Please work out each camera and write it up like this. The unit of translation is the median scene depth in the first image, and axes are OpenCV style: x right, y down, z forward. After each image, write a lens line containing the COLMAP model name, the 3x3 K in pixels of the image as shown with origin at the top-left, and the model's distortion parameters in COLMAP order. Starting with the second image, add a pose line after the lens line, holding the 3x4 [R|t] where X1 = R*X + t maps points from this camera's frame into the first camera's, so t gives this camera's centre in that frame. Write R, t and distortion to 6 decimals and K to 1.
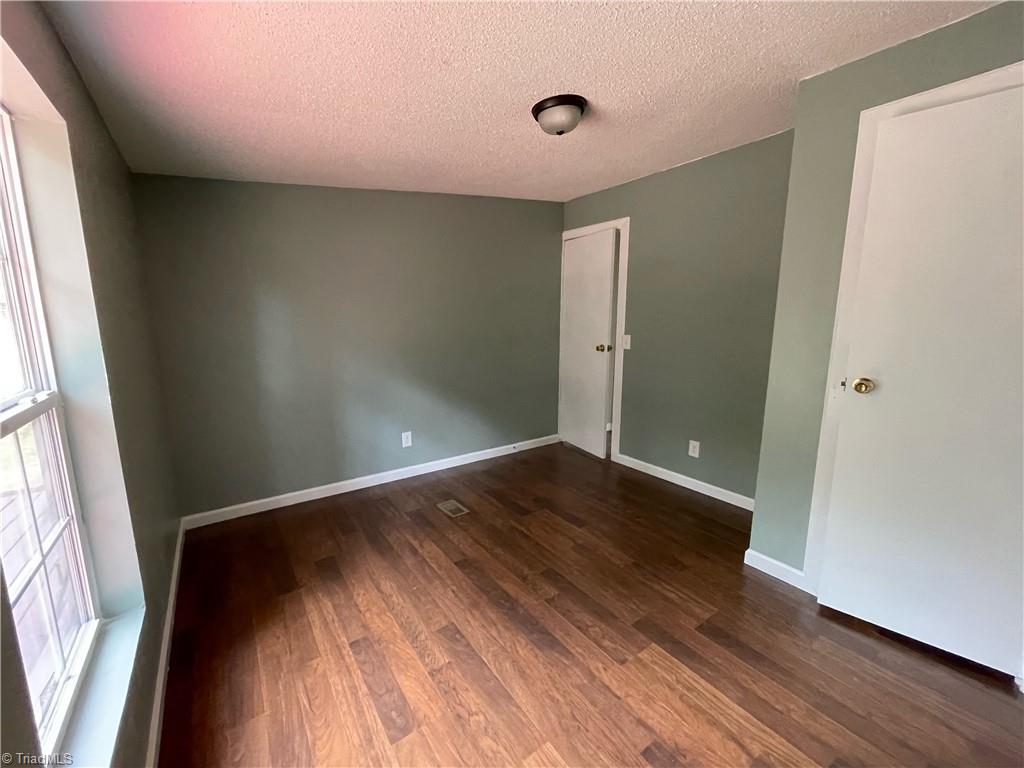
lens RADIAL K [[412.2, 0, 512.0], [0, 412.2, 384.0], [0, 0, 1]] dist [0.000371, 0.000174]
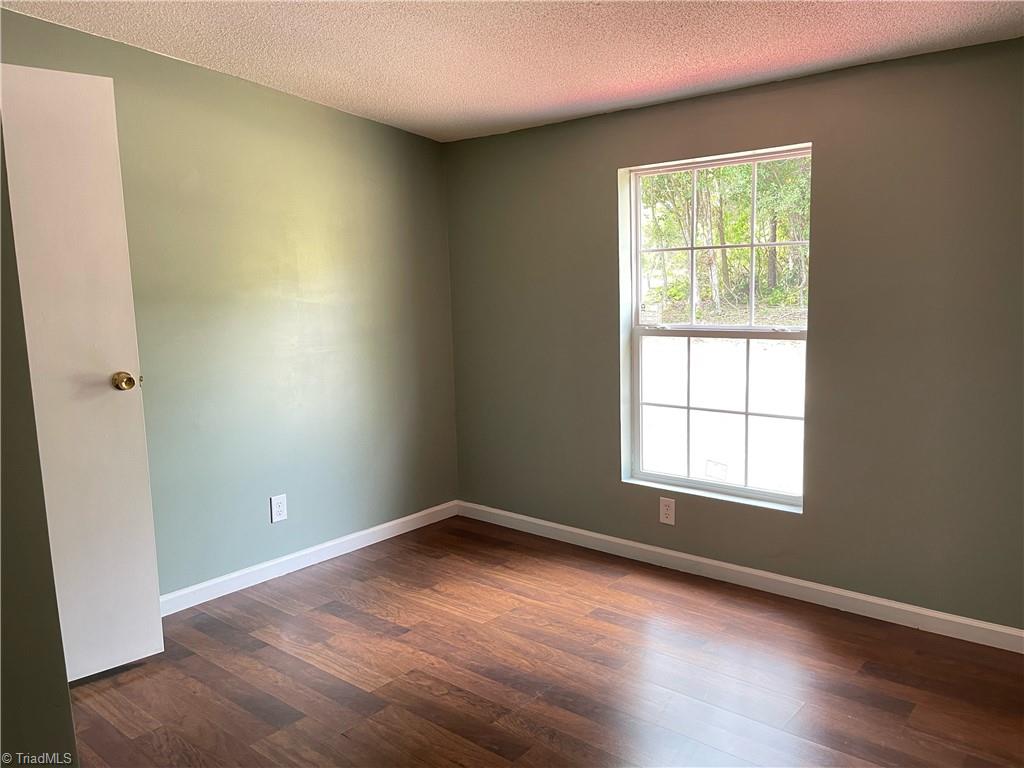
lens RADIAL K [[776.5, 0, 512.0], [0, 776.5, 384.0], [0, 0, 1]] dist [0.088582, -0.122001]
pose [[-0.971541, 0.059531, -0.229270, 0.398274], [-0.011697, 0.954666, 0.297450, -0.432035], [0.236584, 0.291666, -0.926800, 2.383570]]
